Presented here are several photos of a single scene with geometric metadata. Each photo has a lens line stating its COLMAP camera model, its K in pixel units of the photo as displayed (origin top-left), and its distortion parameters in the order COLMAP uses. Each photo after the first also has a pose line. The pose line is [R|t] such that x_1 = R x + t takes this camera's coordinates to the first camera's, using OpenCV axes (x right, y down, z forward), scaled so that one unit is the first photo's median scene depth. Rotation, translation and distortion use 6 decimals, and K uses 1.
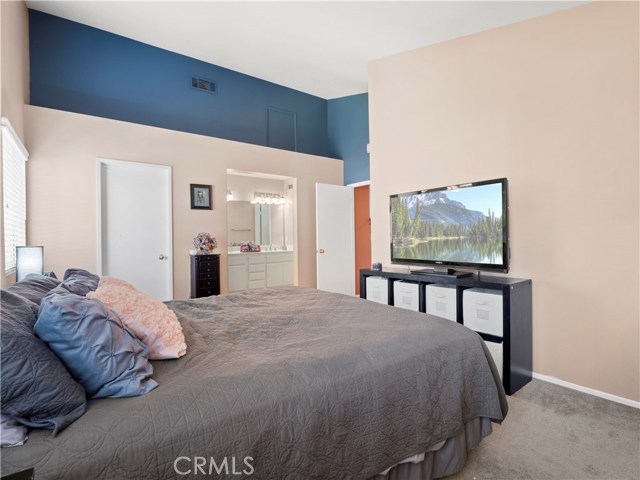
lens RADIAL K [[313.2, 0, 319.1], [0, 313.2, 236.3], [0, 0, 1]] dist [-0.014523, -0.000578]
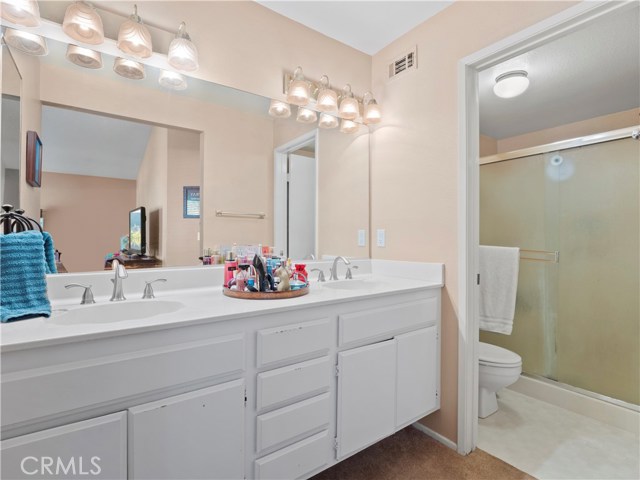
lens RADIAL K [[313.2, 0, 319.1], [0, 313.2, 236.3], [0, 0, 1]] dist [-0.014523, -0.000578]
pose [[0.999463, 0.014966, -0.029138, -0.158618], [-0.015174, 0.999861, -0.006906, 0.008084], [0.029031, 0.007344, 0.999552, 0.700085]]
